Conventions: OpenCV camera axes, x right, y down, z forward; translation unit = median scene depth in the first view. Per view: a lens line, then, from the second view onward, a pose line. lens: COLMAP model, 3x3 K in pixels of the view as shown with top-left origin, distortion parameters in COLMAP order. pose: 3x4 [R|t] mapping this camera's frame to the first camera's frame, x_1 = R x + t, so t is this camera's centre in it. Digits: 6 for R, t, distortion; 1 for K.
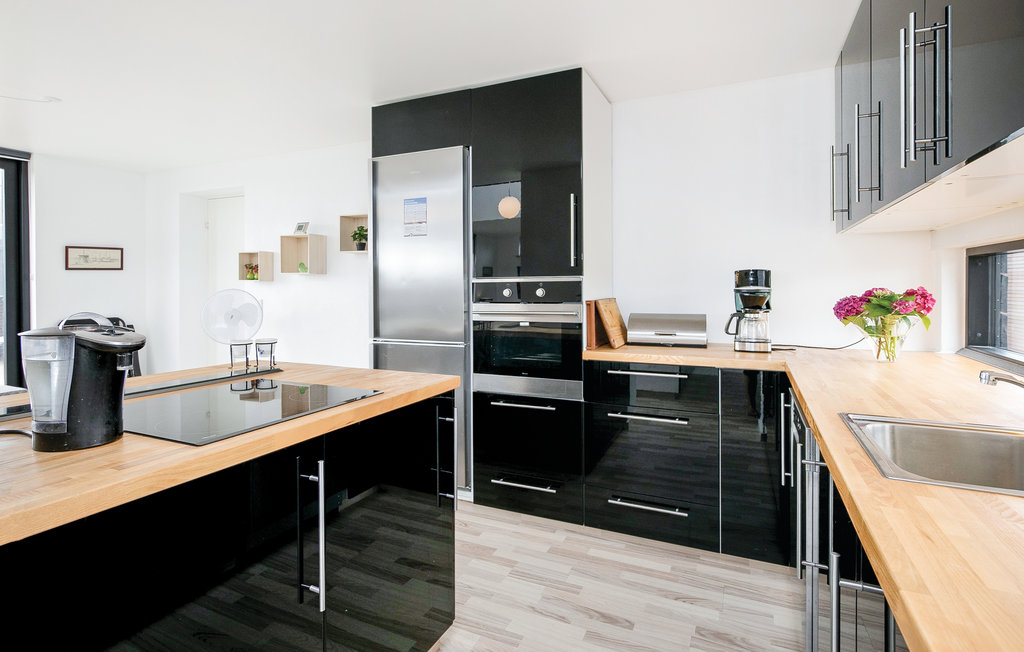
lens RADIAL K [[514.9, 0, 508.9], [0, 514.9, 290.4], [0, 0, 1]] dist [-0.003836, -0.000515]
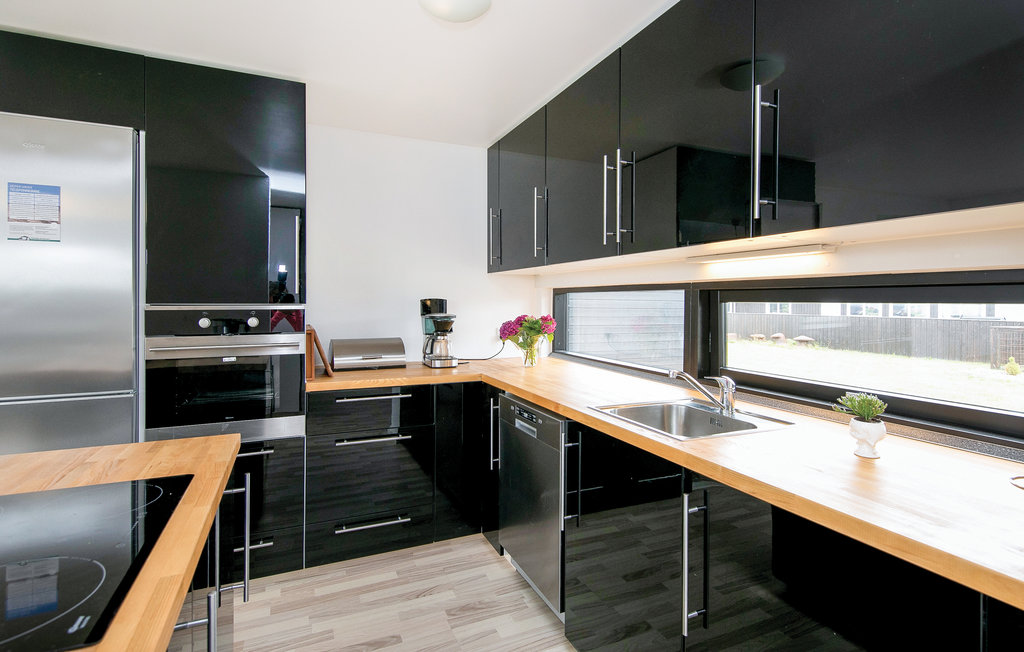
lens RADIAL K [[484.3, 0, 510.8], [0, 484.3, 303.2], [0, 0, 1]] dist [0.003202, 0.000280]
pose [[0.653865, 0.008248, 0.756566, -0.293340], [-0.002895, 0.999961, -0.008399, -0.023831], [-0.756605, 0.003301, 0.653863, 0.134808]]
